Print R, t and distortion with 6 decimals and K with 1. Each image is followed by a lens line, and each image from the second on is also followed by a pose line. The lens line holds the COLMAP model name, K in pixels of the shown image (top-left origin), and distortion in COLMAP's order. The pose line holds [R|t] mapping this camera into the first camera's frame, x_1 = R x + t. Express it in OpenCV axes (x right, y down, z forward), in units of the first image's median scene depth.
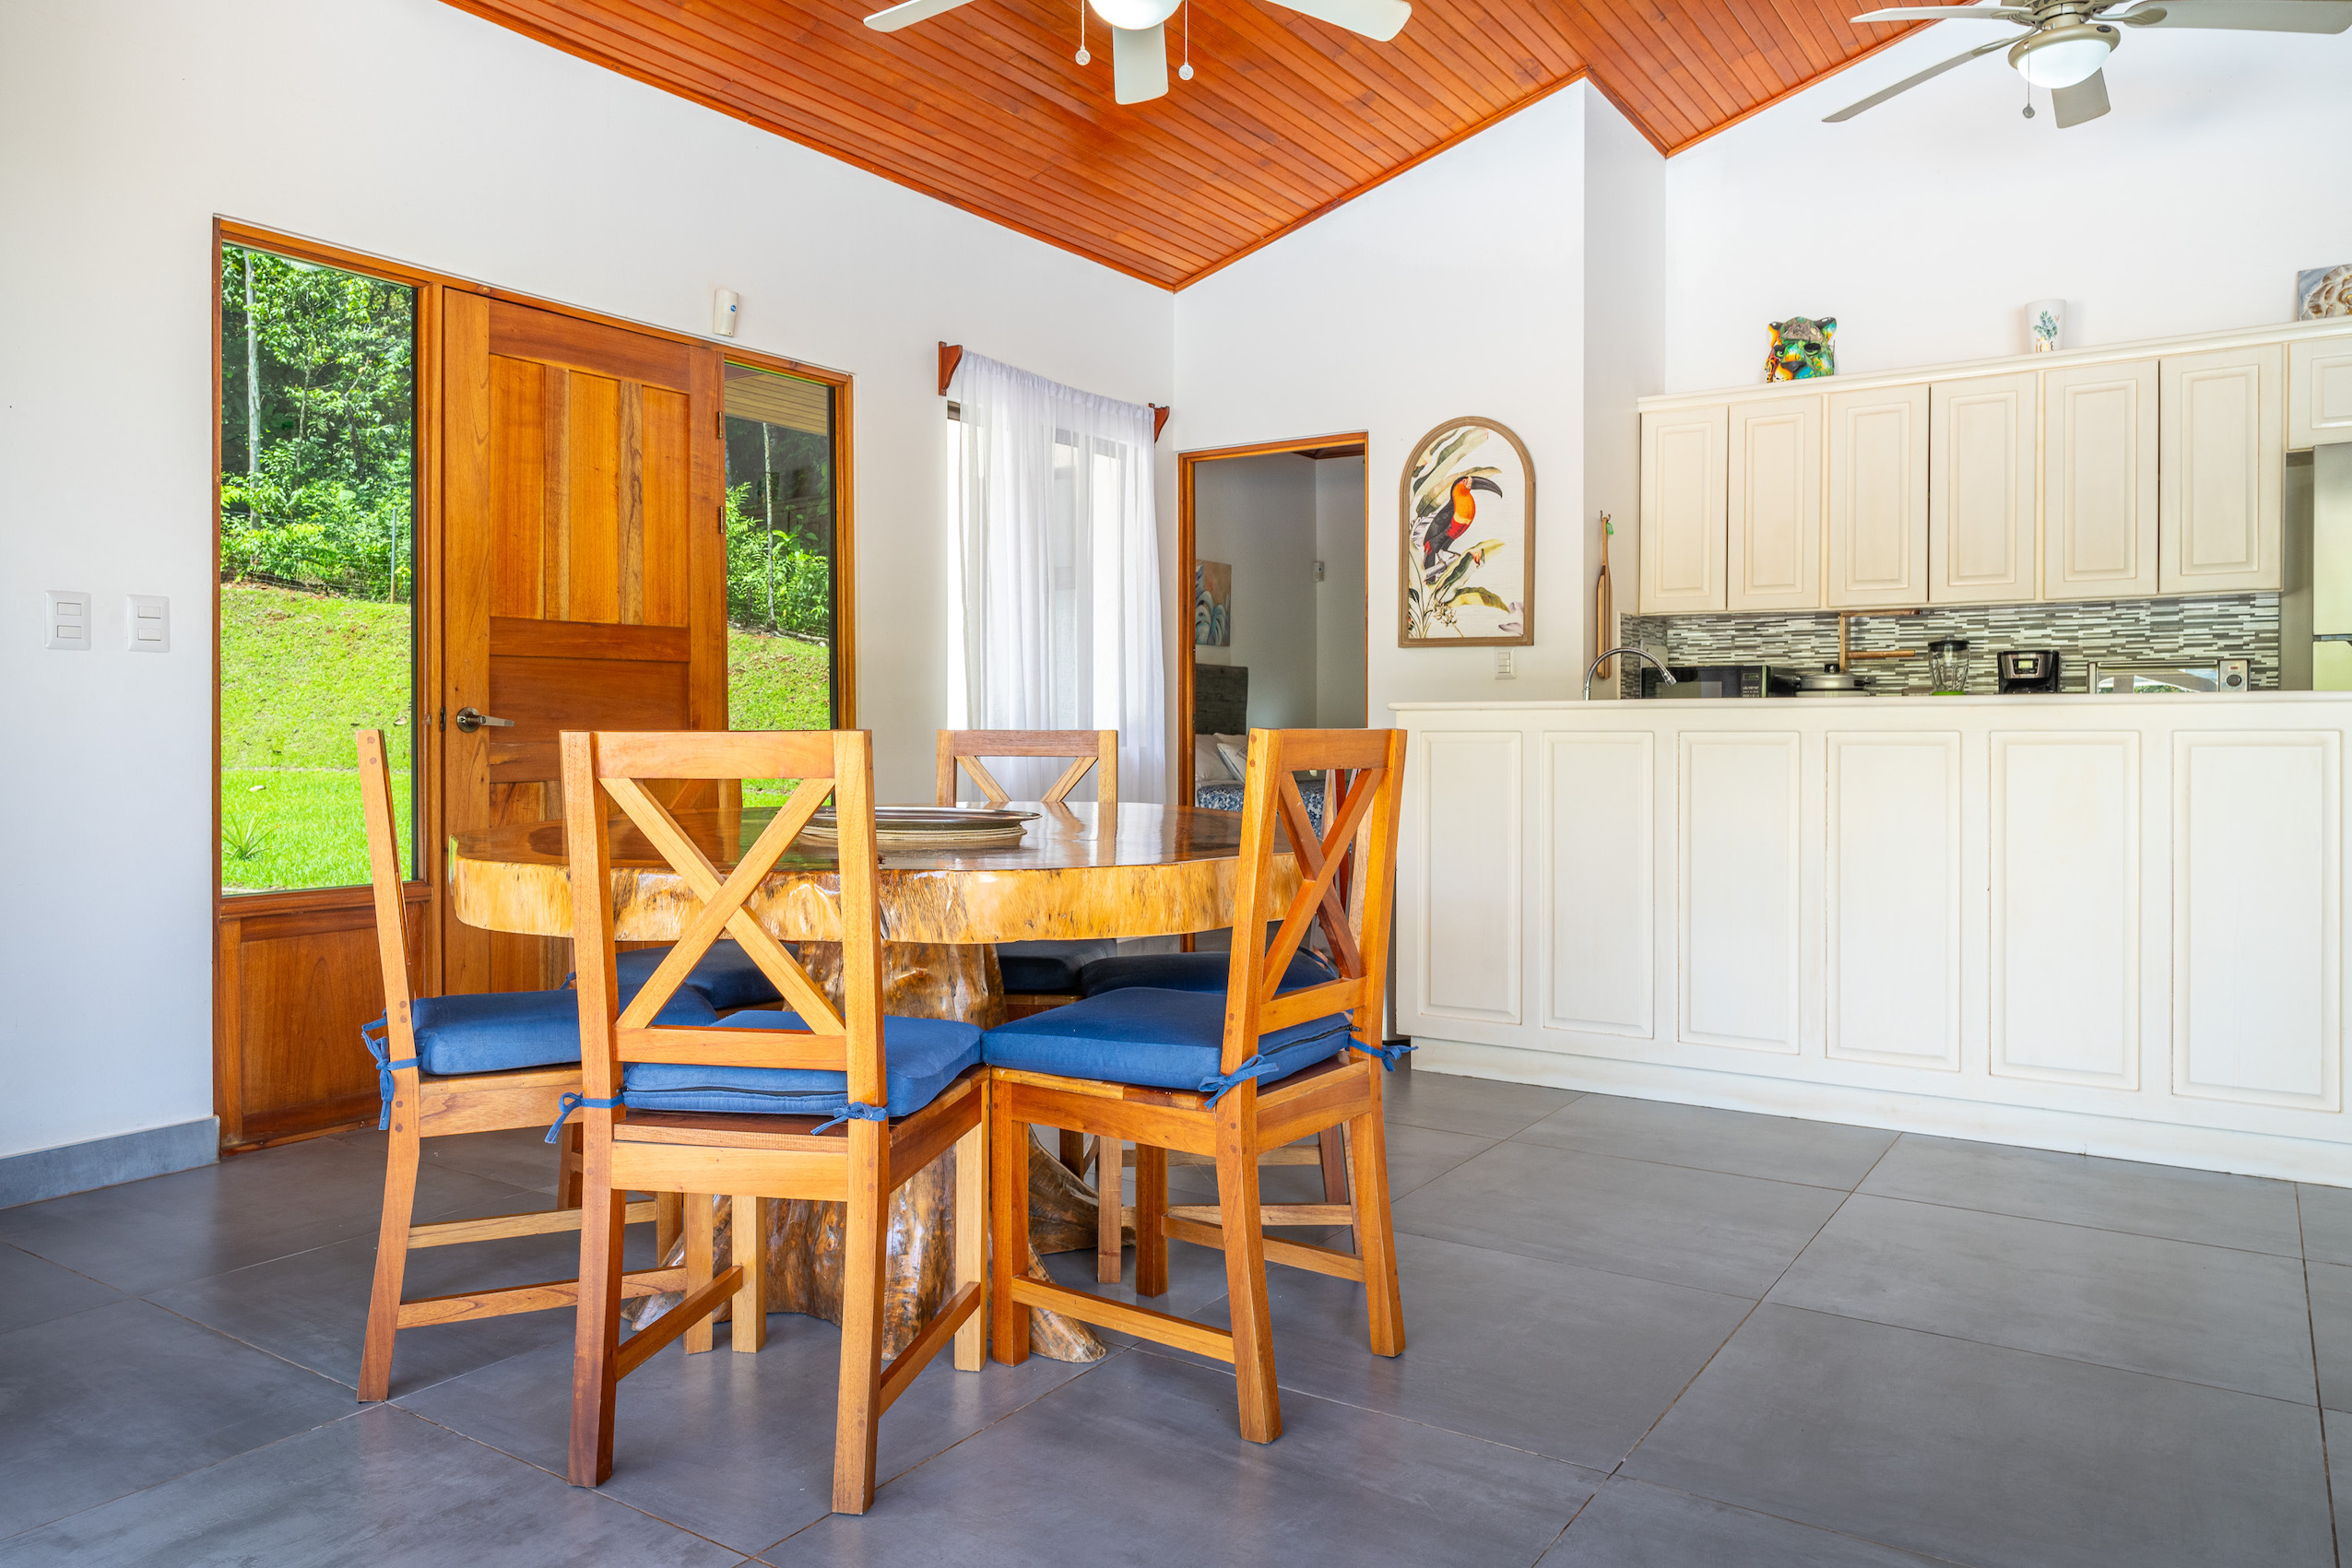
lens RADIAL K [[1600.6, 0, 1162.6], [0, 1600.6, 730.0], [0, 0, 1]] dist [0.004003, 0.002973]
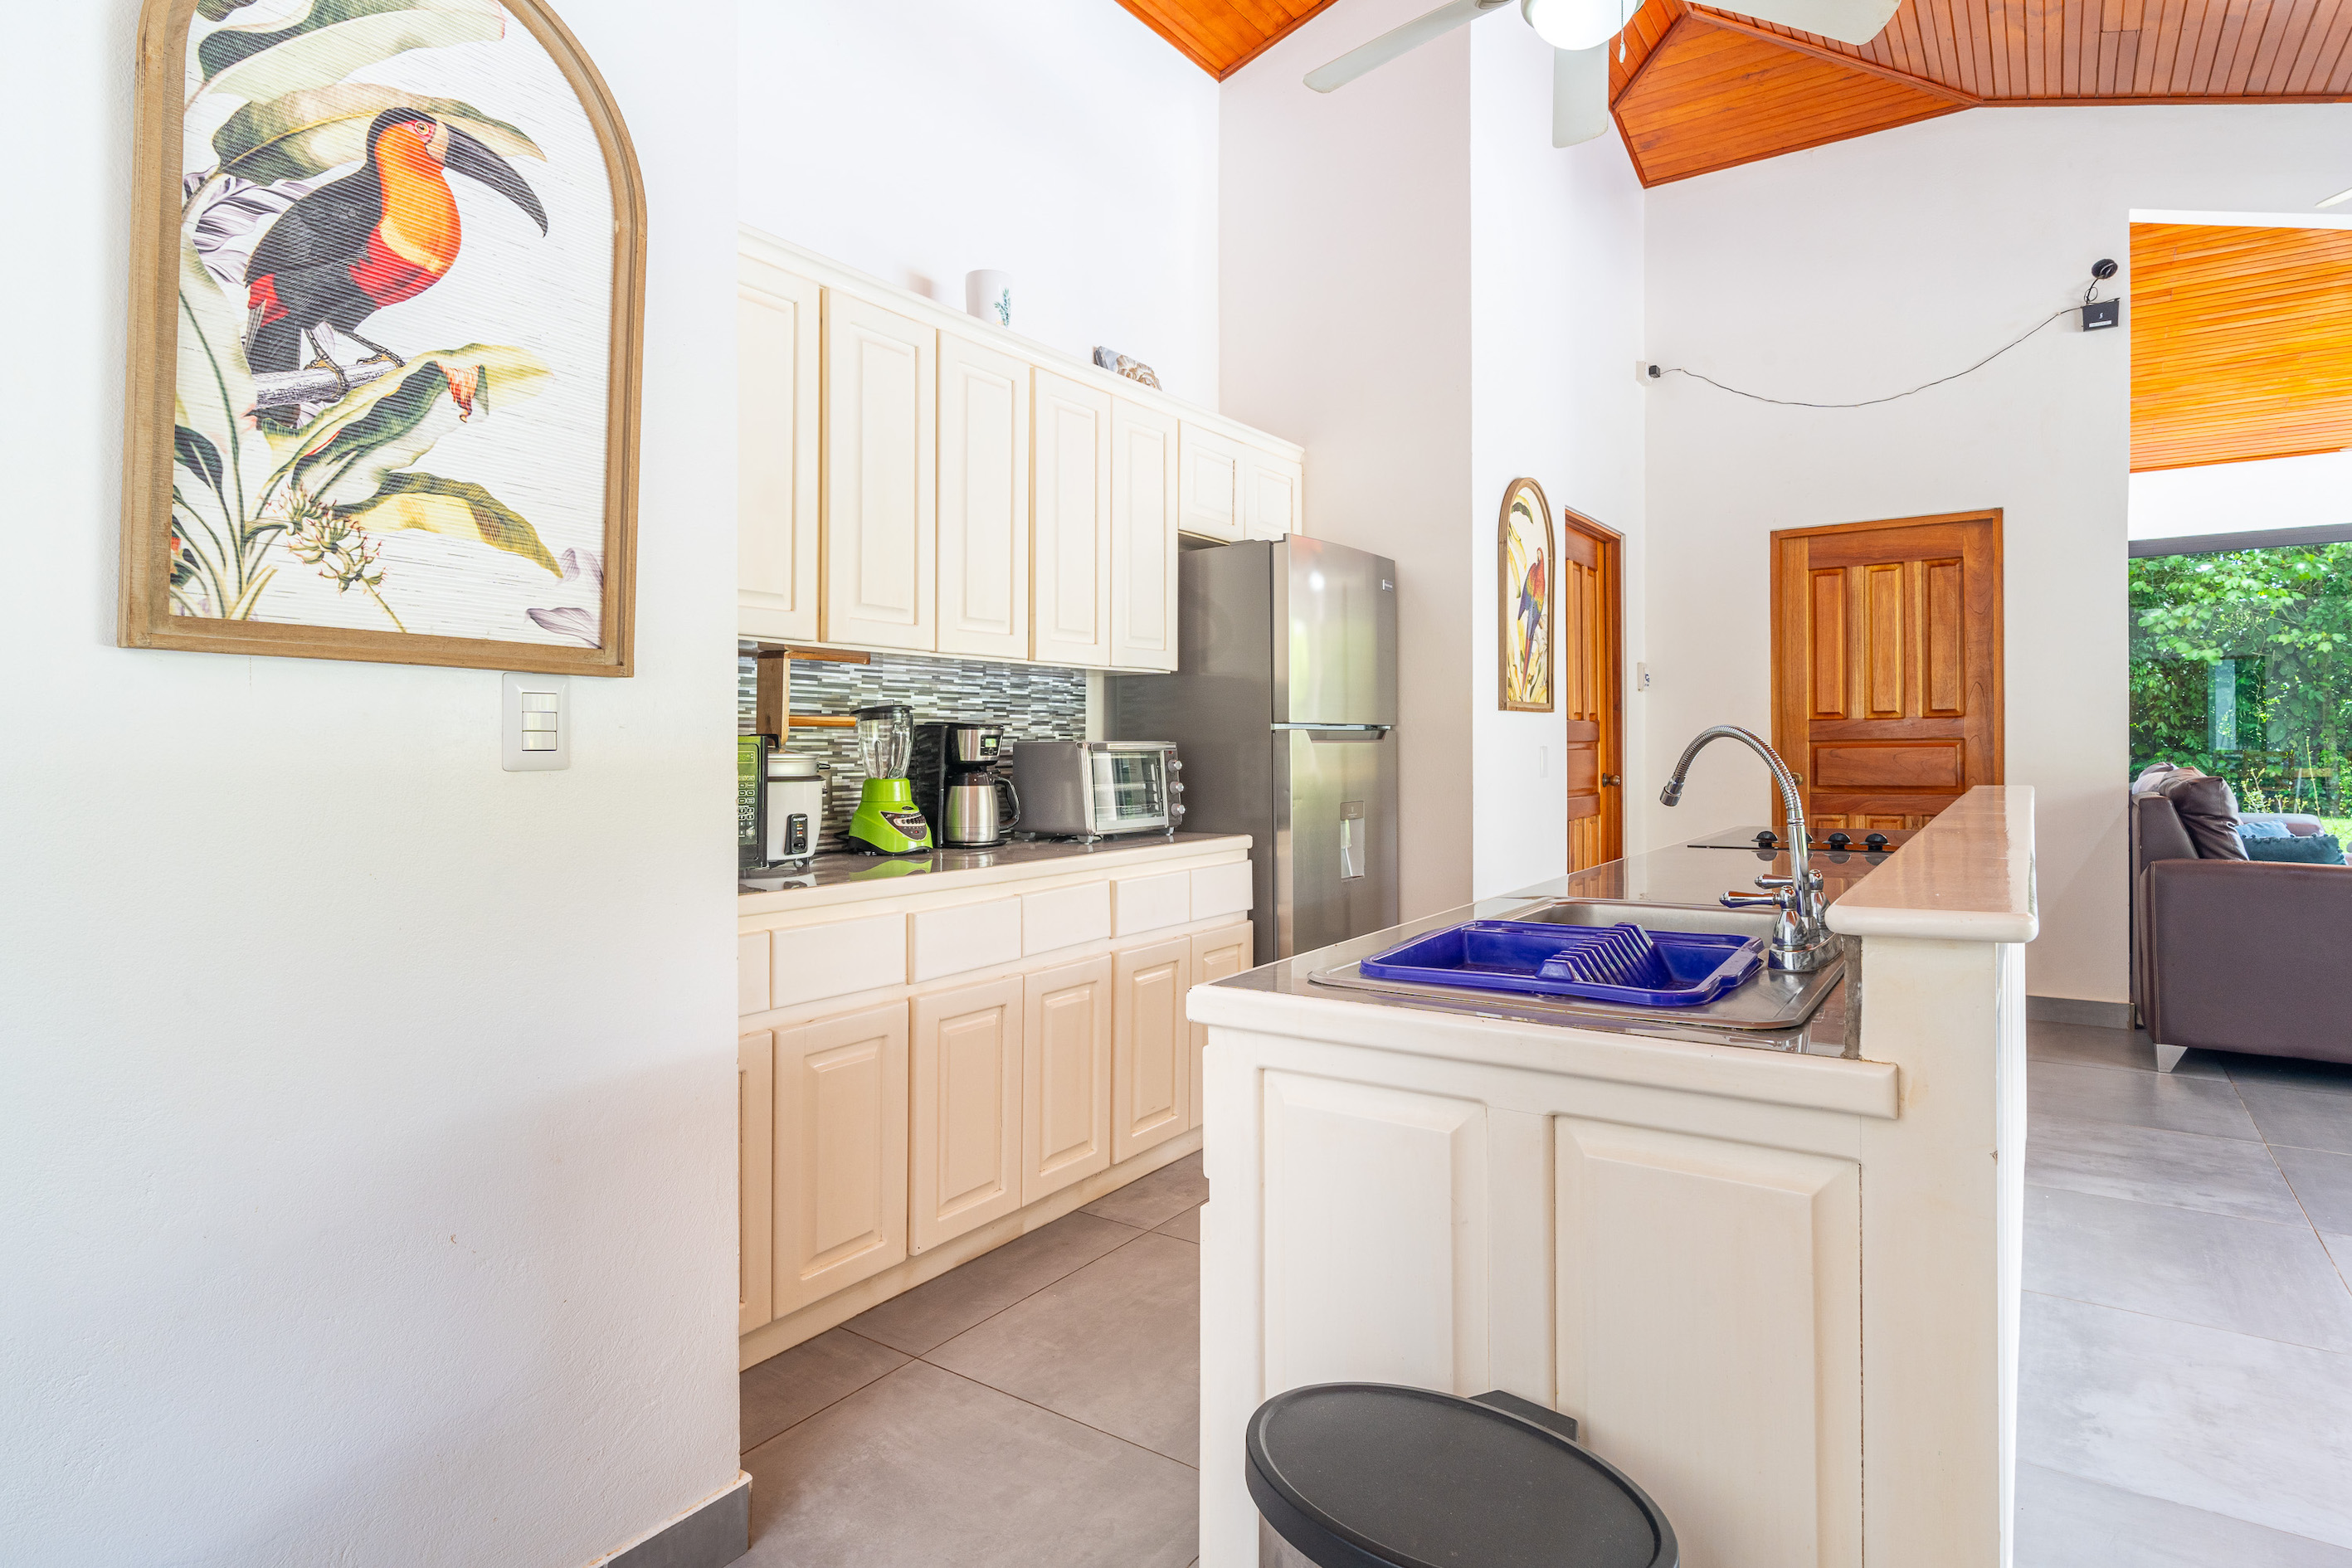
lens RADIAL K [[1239.9, 0, 1150.0], [0, 1239.9, 753.7], [0, 0, 1]] dist [-0.008793, 0.002050]
pose [[0.020705, -0.003015, 0.999781, -0.058048], [0.011655, 0.999928, 0.002774, -0.042036], [-0.999718, 0.011595, 0.020739, 1.061144]]
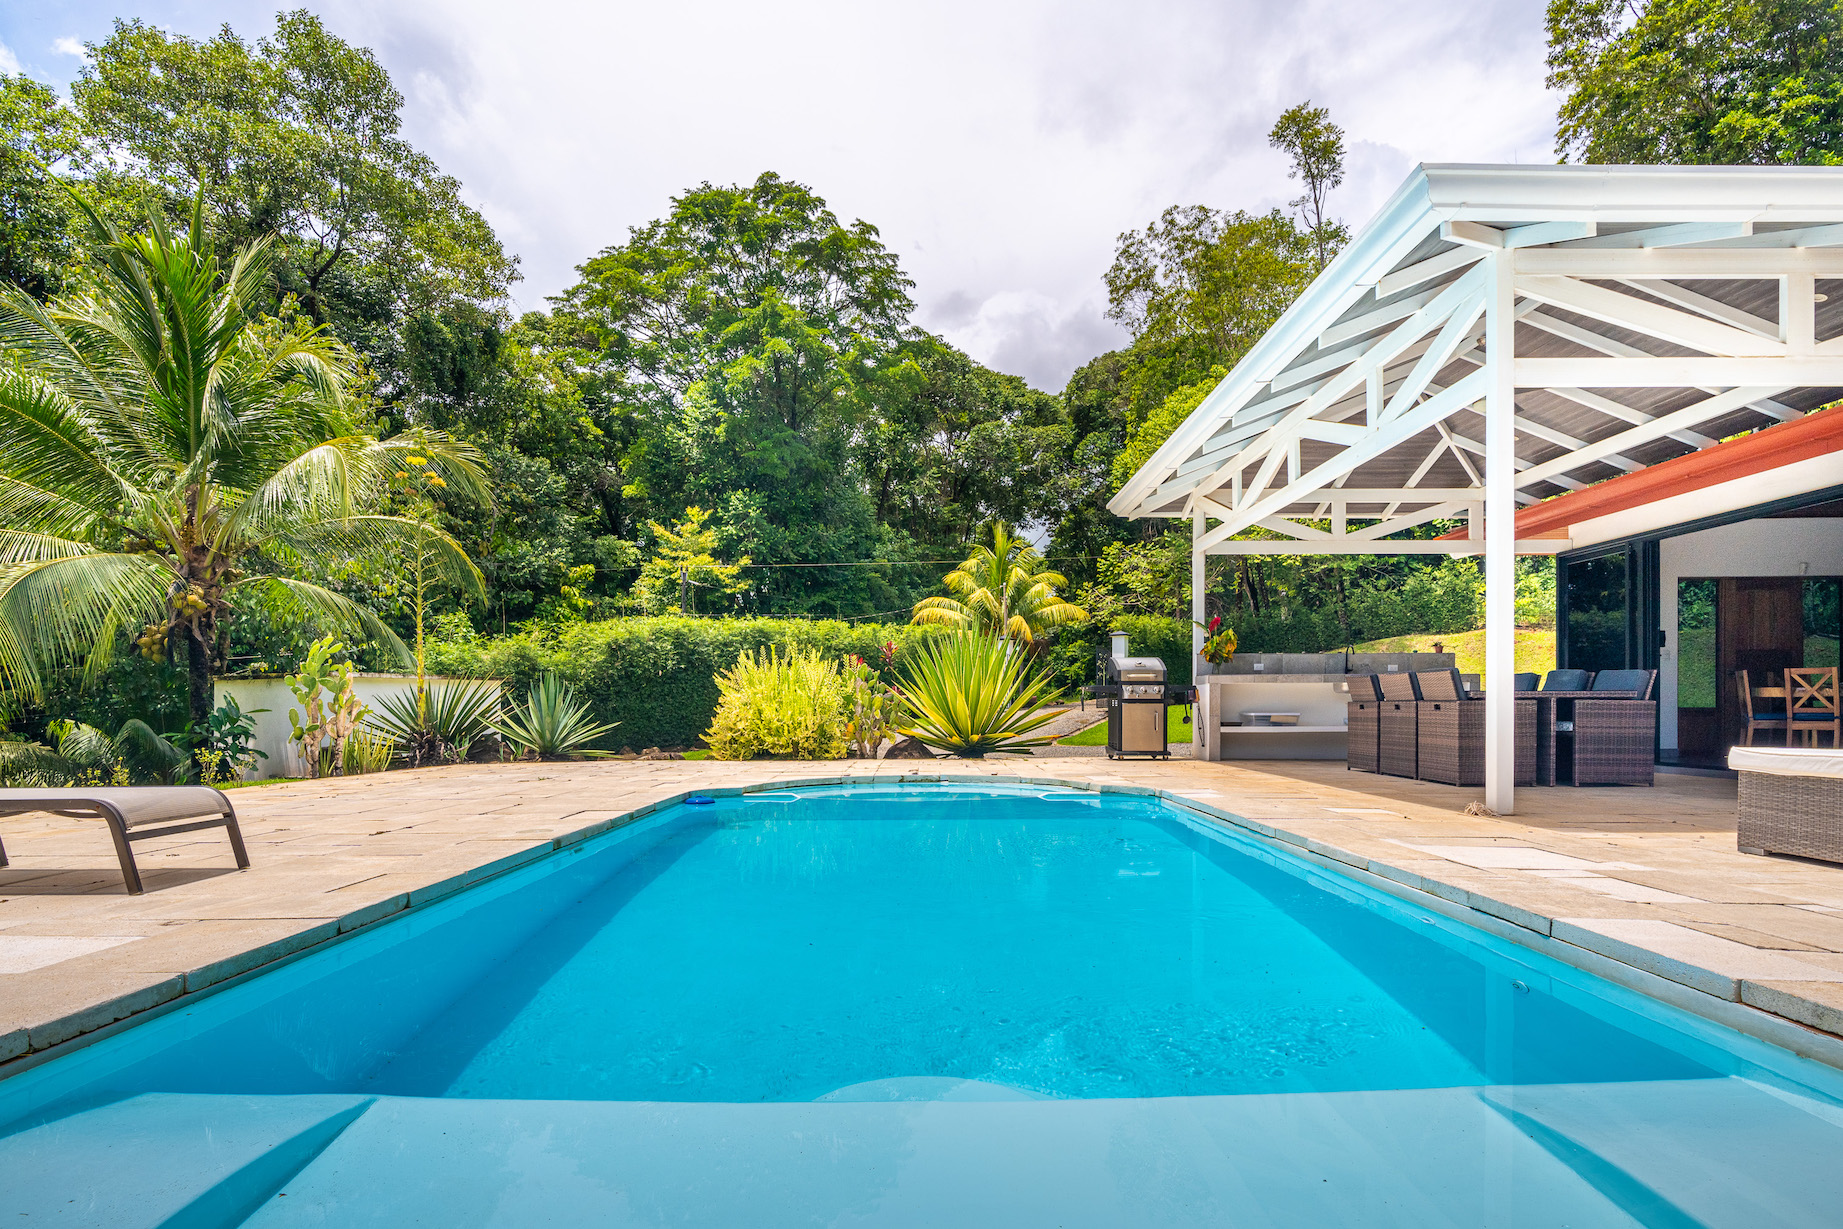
lens RADIAL K [[975.4, 0, 897.3], [0, 975.4, 718.2], [0, 0, 1]] dist [-0.006103, 0.002258]
pose [[0.547234, 0.005634, -0.836961, 0.507906], [0.006363, 0.999920, 0.010891, 0.067188], [0.836955, -0.011285, 0.547155, -2.166789]]
